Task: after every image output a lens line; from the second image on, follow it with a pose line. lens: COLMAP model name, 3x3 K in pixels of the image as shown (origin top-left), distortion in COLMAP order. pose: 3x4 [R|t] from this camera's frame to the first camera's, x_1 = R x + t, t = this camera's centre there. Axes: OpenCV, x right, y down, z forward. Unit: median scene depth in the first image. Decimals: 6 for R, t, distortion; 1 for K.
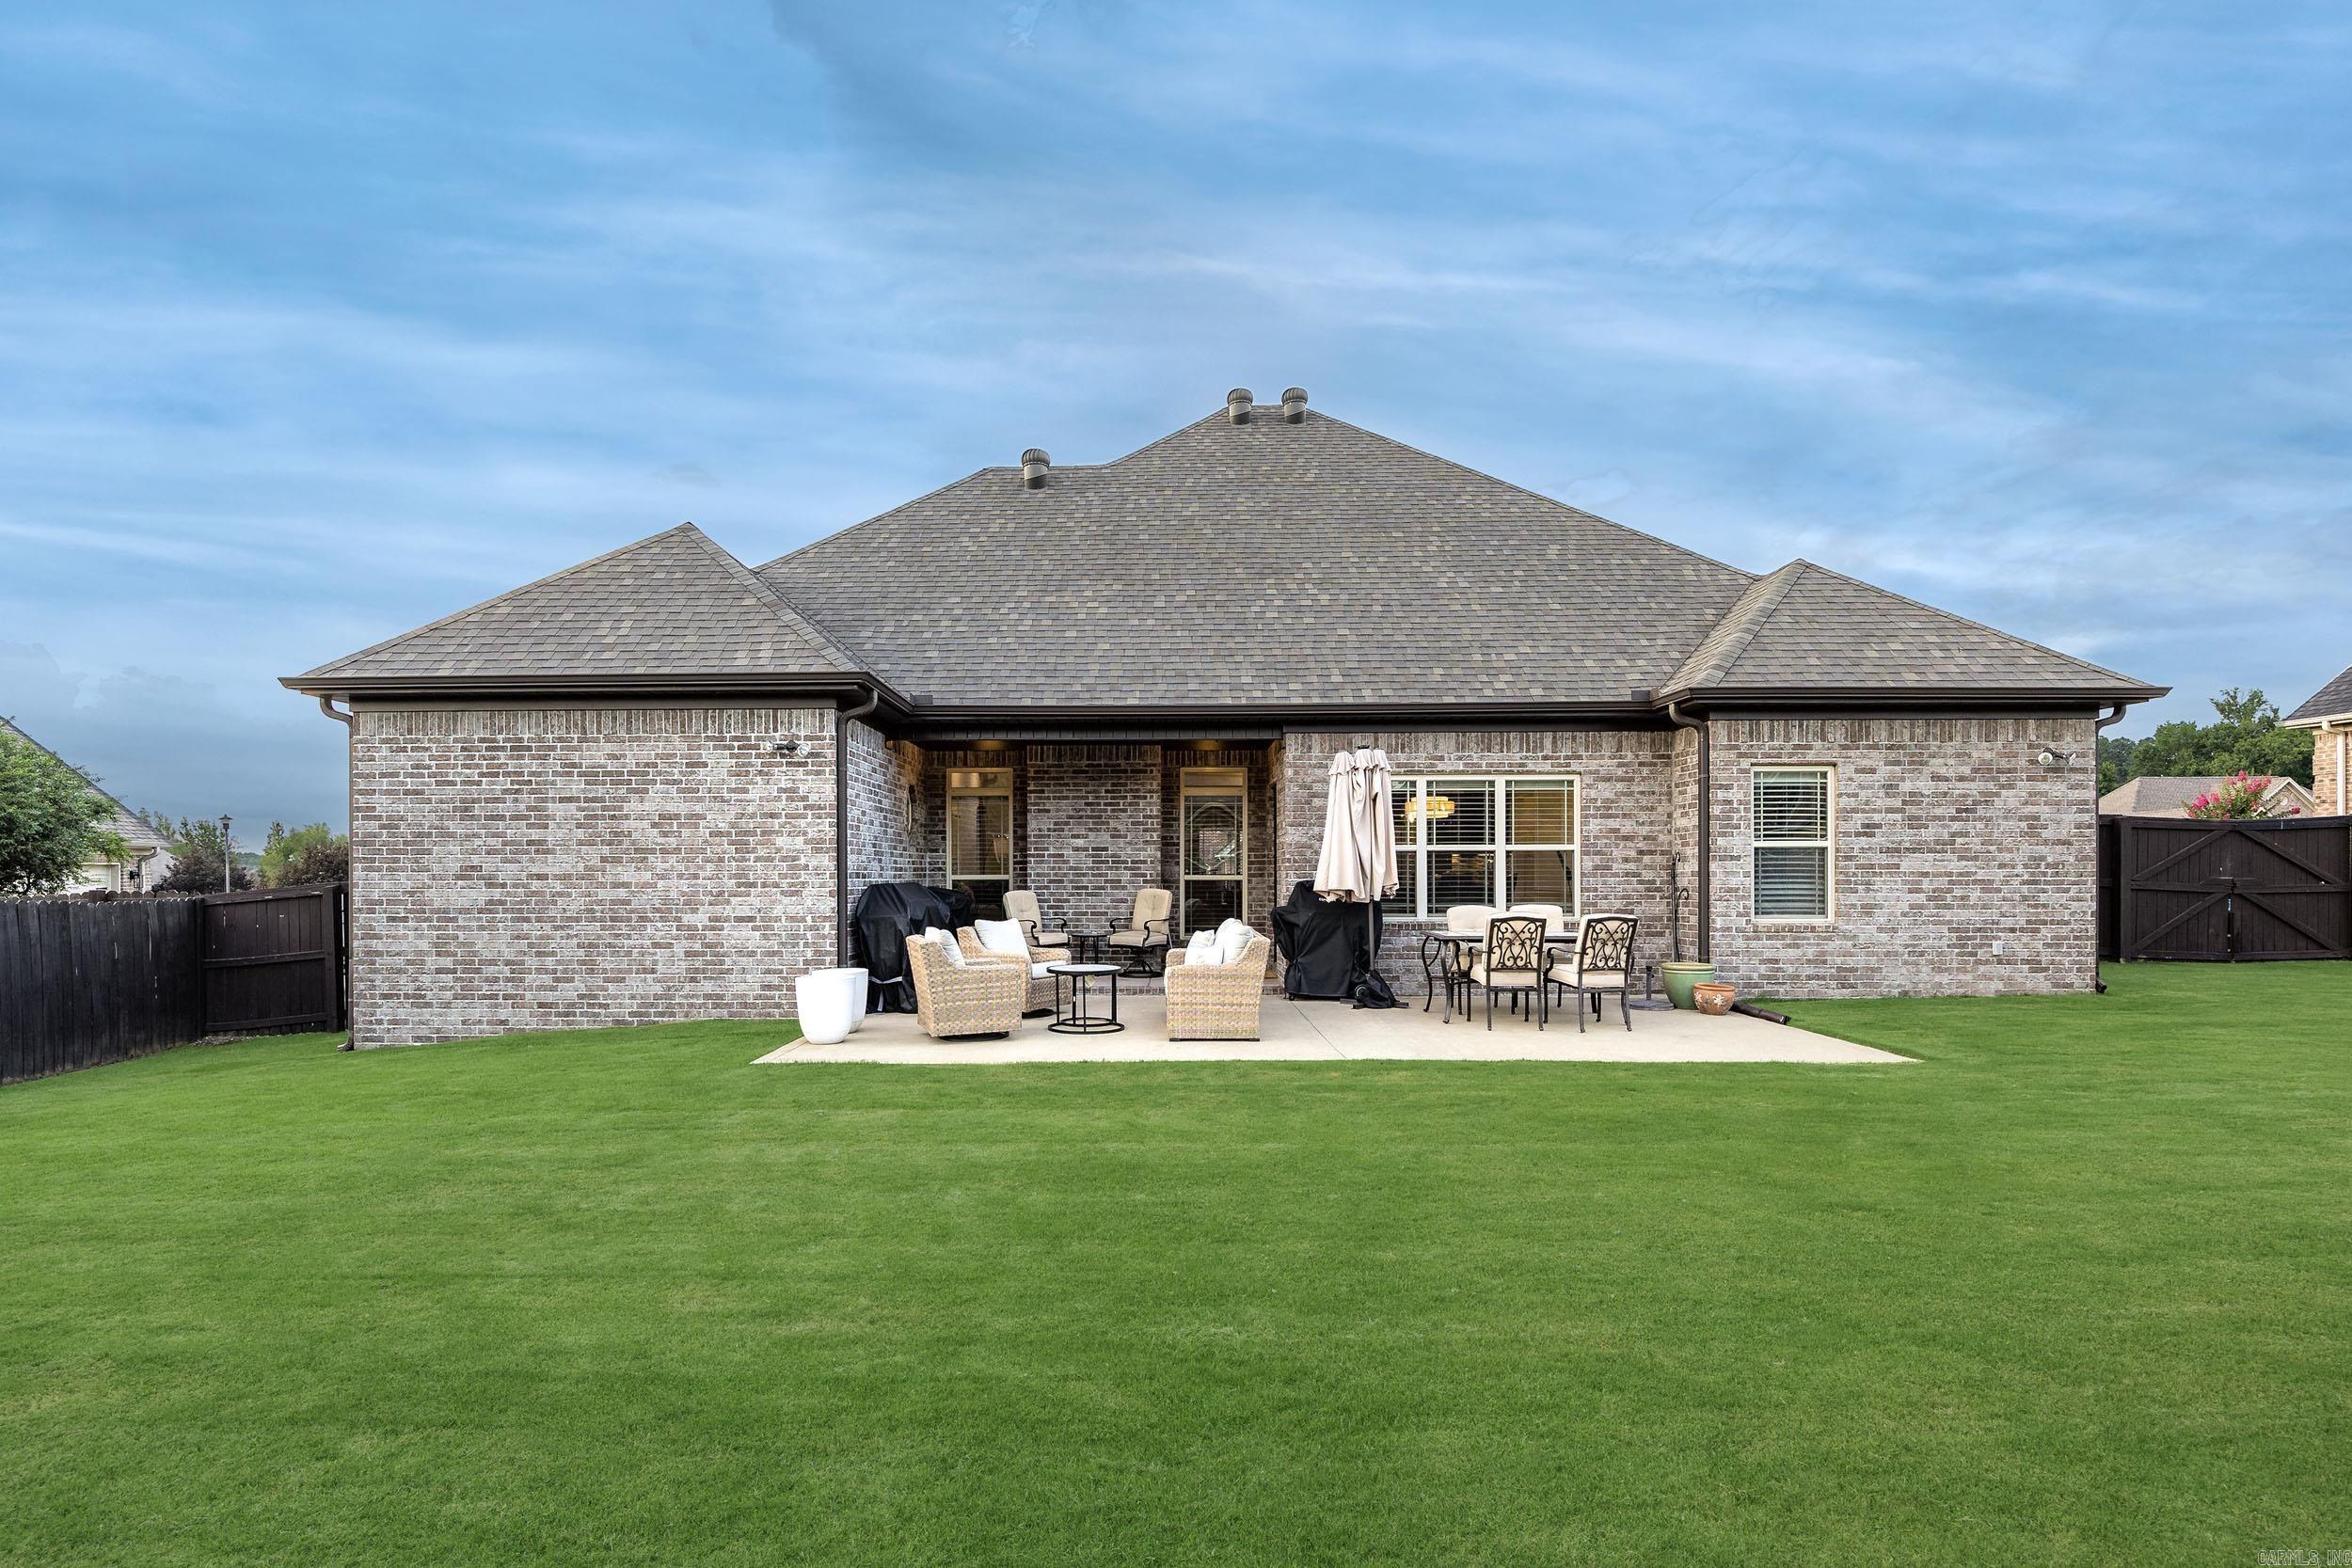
lens RADIAL K [[1078.6, 0, 1175.2], [0, 1078.6, 865.7], [0, 0, 1]] dist [-0.002628, -0.000134]
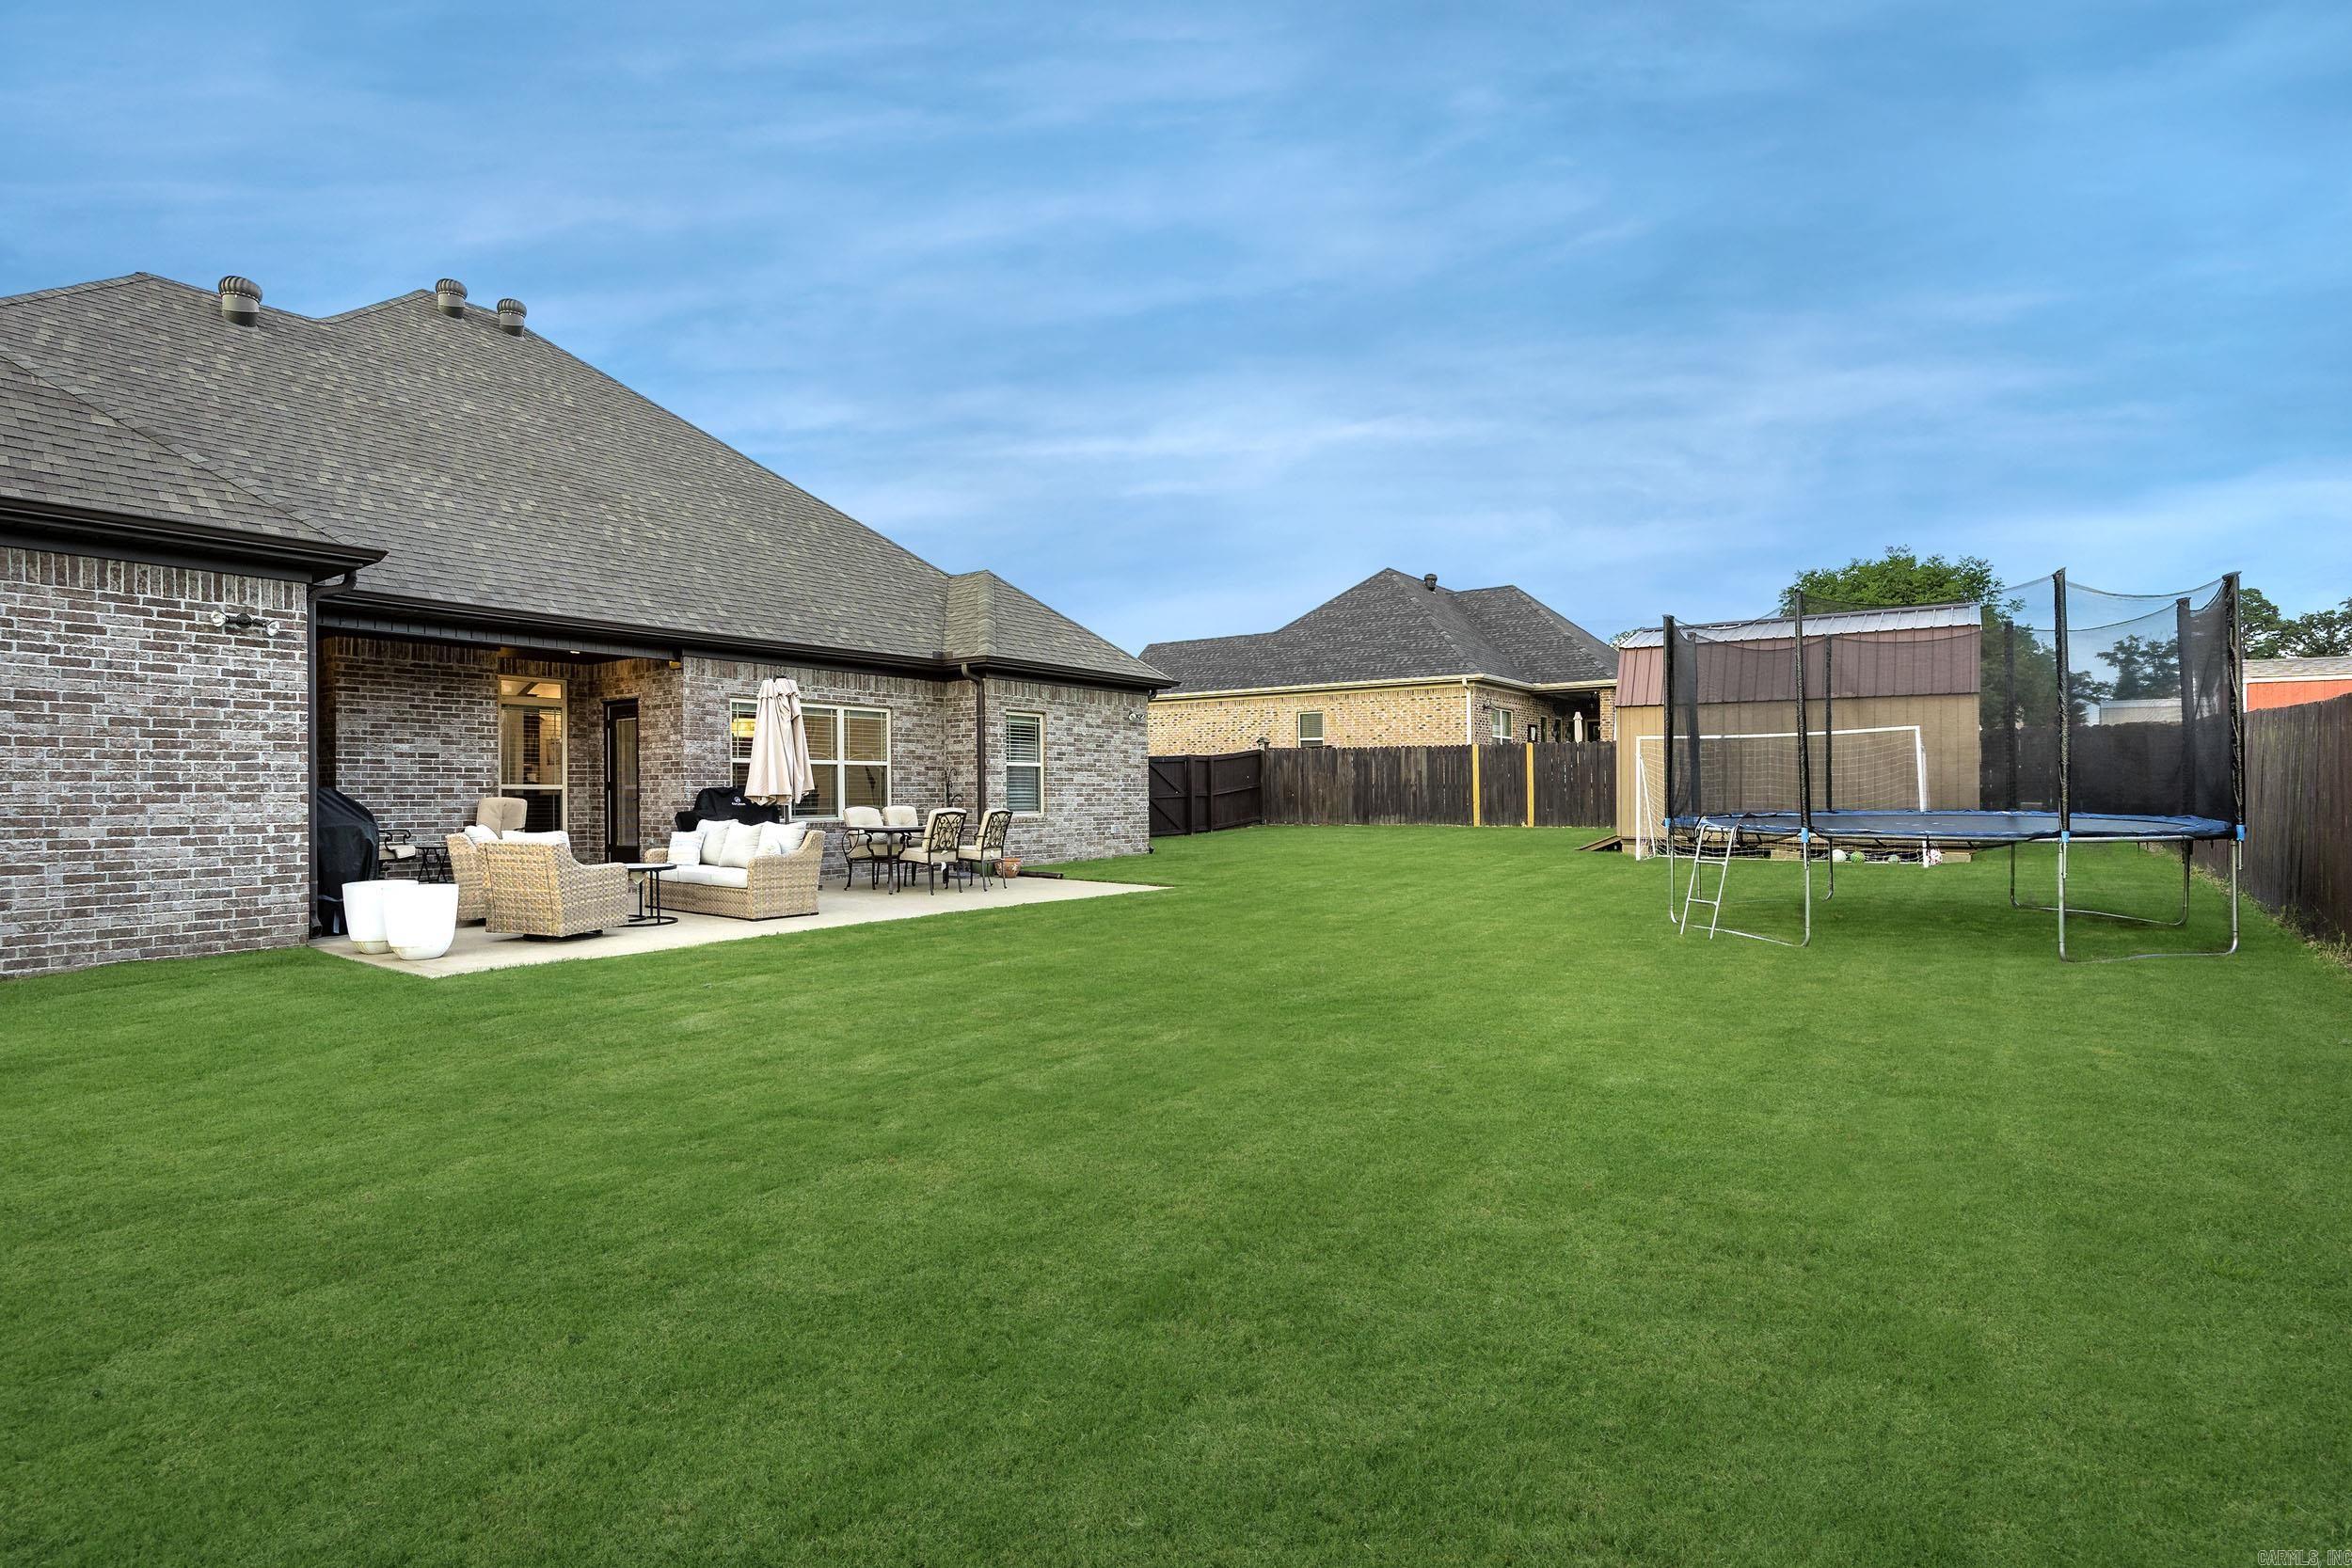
lens RADIAL K [[877.8, 0, 1176.6], [0, 877.8, 760.5], [0, 0, 1]] dist [-0.000355, -0.000054]
pose [[0.677025, 0.022408, 0.735619, -0.196488], [-0.005022, 0.999654, -0.025829, 0.005606], [-0.735943, 0.013792, 0.676903, 0.009662]]
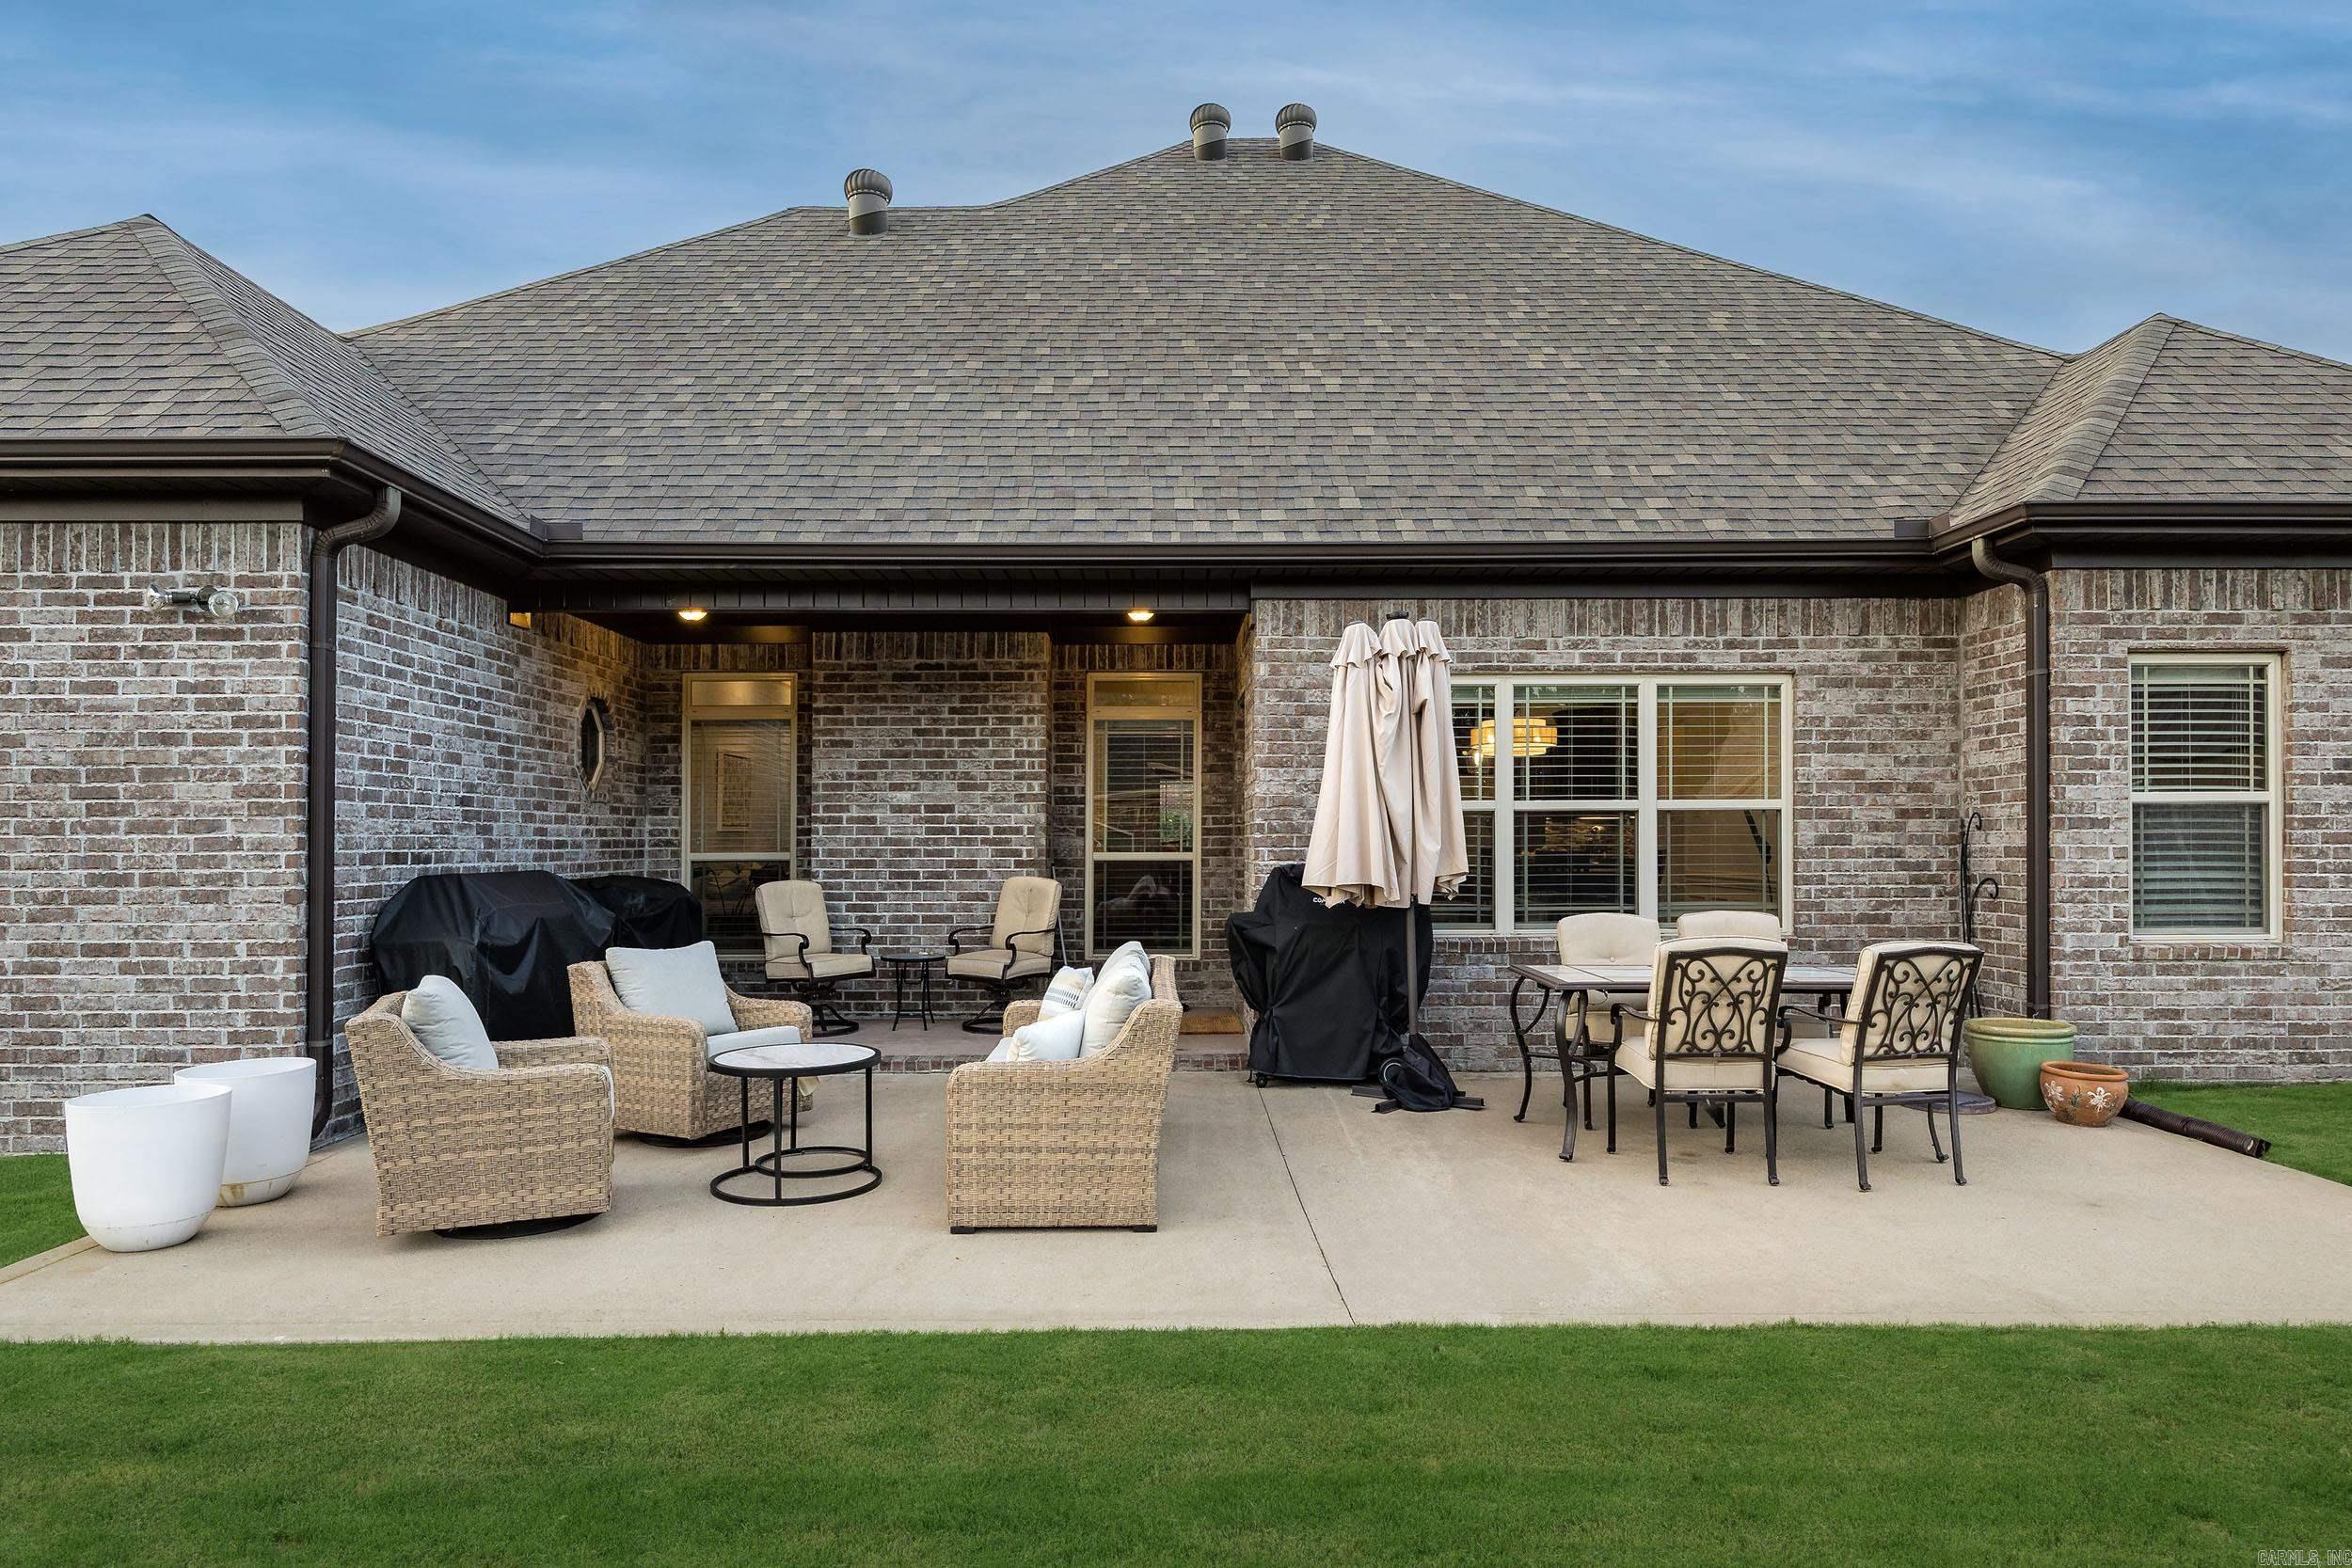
lens RADIAL K [[1525.7, 0, 986.0], [0, 1525.7, 846.1], [0, 0, 1]] dist [-0.000068, -0.000020]
pose [[0.995642, 0.000701, -0.093257, 0.033750], [0.000030, 0.999969, 0.007834, -0.001598], [0.093259, -0.007802, 0.995611, 0.182610]]
